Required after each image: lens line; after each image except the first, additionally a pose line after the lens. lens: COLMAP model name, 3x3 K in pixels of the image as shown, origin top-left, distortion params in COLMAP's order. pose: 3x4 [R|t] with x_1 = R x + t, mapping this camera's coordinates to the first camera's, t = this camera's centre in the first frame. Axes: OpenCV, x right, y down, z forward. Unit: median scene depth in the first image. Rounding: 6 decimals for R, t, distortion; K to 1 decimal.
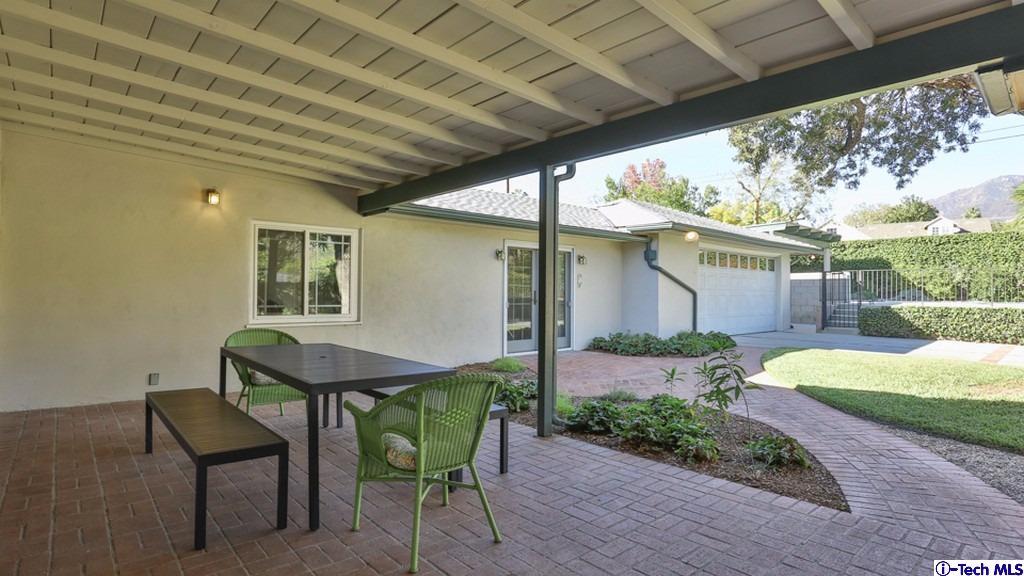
lens RADIAL K [[525.1, 0, 511.2], [0, 525.1, 291.4], [0, 0, 1]] dist [-0.032735, 0.009886]
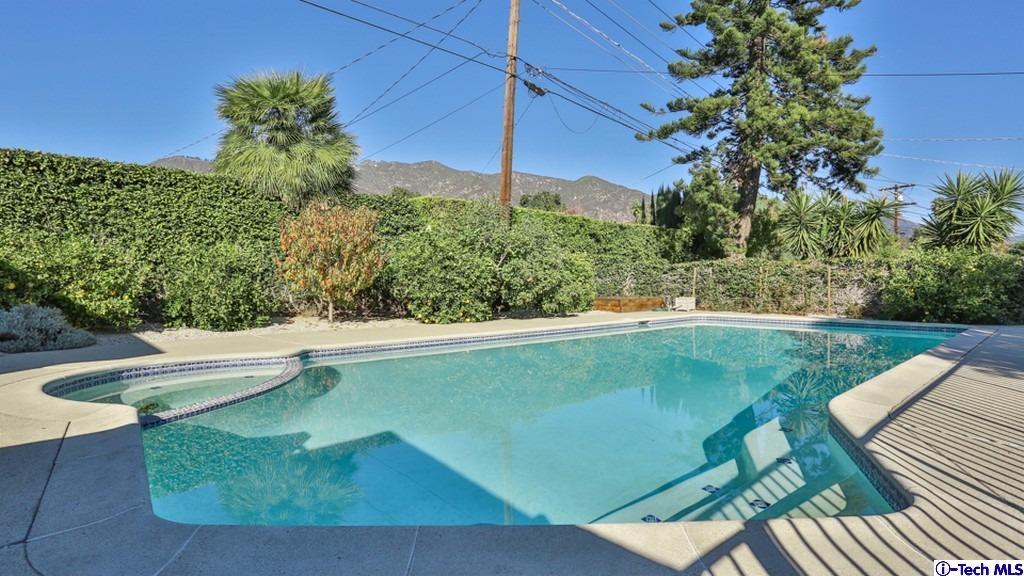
lens RADIAL K [[525.1, 0, 512.0], [0, 525.1, 286.2], [0, 0, 1]] dist [-0.032735, 0.009886]
pose [[-0.022759, -0.008415, 0.999706, 0.659093], [-0.003862, 0.999958, 0.008329, -0.026684], [-0.999734, -0.003671, -0.022791, 1.022950]]
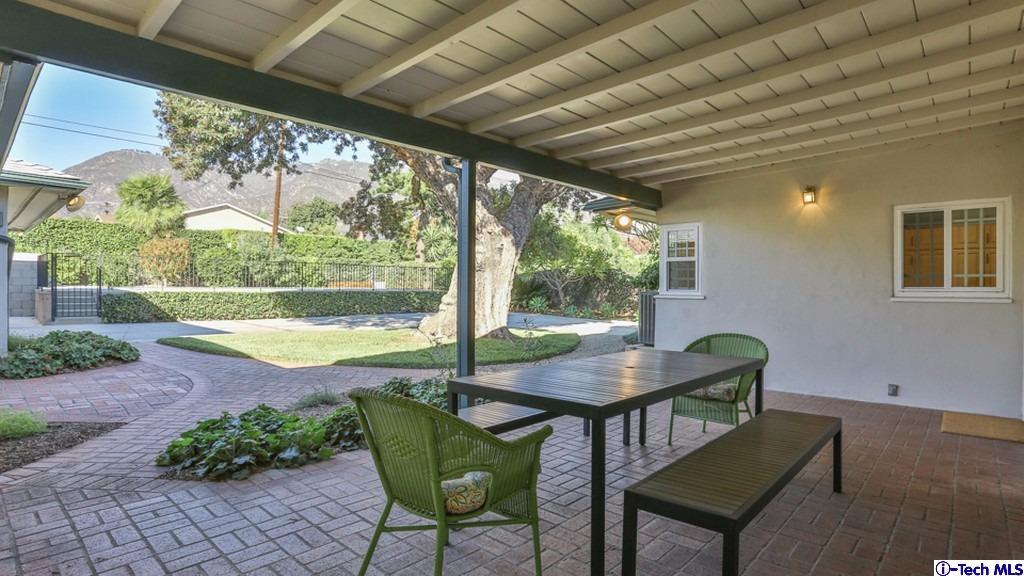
lens RADIAL K [[525.1, 0, 513.2], [0, 525.1, 287.1], [0, 0, 1]] dist [-0.032735, 0.009886]
pose [[-0.089056, -0.008826, 0.995988, -0.310484], [-0.015237, 0.999856, 0.007498, 0.000548], [-0.995910, -0.014508, -0.089178, 0.335312]]
